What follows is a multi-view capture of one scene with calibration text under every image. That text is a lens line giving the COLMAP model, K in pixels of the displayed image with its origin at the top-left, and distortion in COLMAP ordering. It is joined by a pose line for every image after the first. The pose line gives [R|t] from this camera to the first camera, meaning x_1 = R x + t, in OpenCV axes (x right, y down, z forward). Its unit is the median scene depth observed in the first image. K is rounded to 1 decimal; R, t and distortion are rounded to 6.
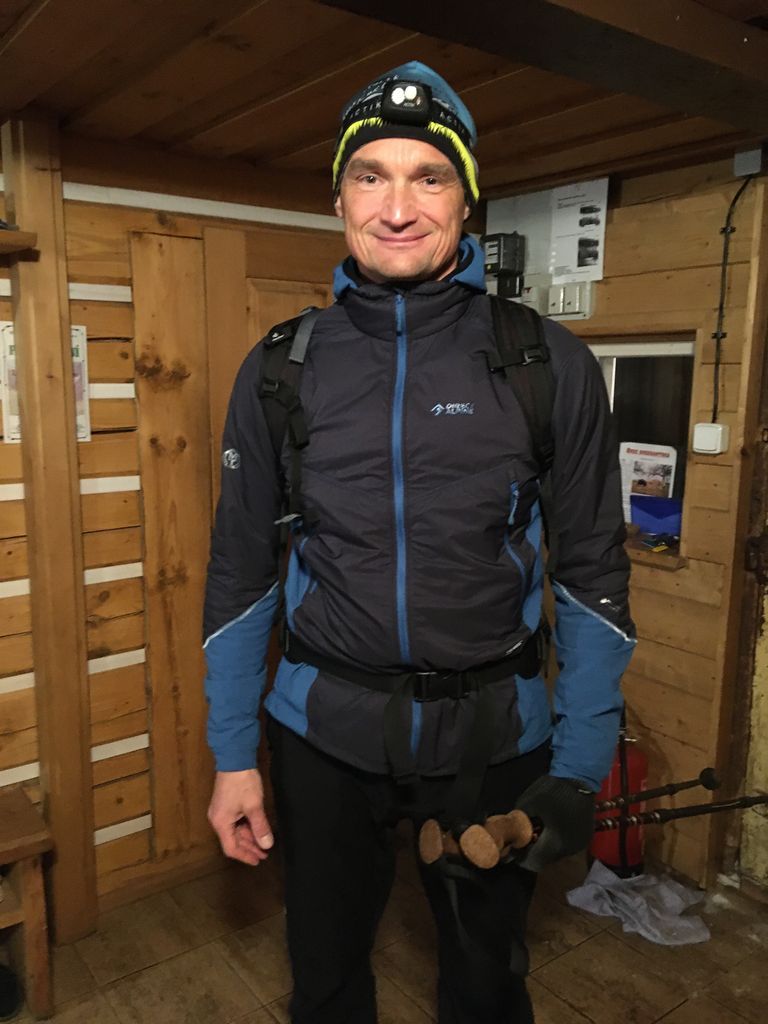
lens RADIAL K [[855.4, 0, 385.3], [0, 855.4, 512.8], [0, 0, 1]] dist [0.123482, -0.177195]
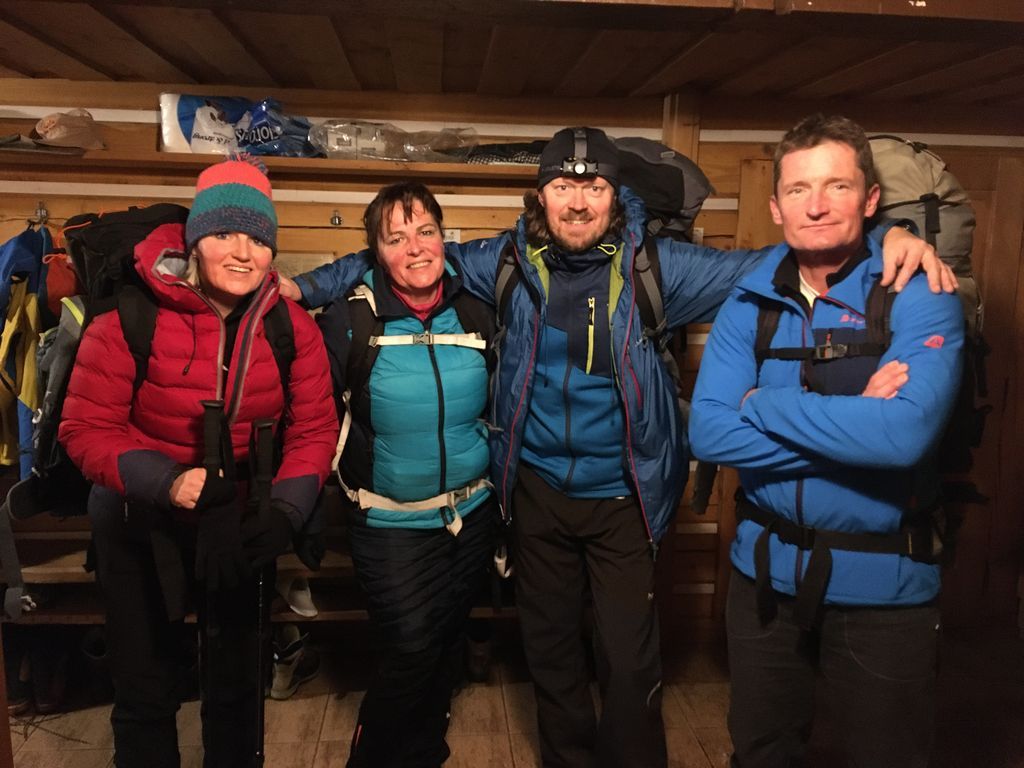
lens RADIAL K [[855.4, 0, 515.3], [0, 855.4, 379.4], [0, 0, 1]] dist [0.123482, -0.177195]
pose [[0.834110, 0.100340, -0.542395, 0.199027], [-0.099403, 0.994560, 0.031124, 0.023732], [0.542567, 0.027954, 0.839547, -0.373362]]
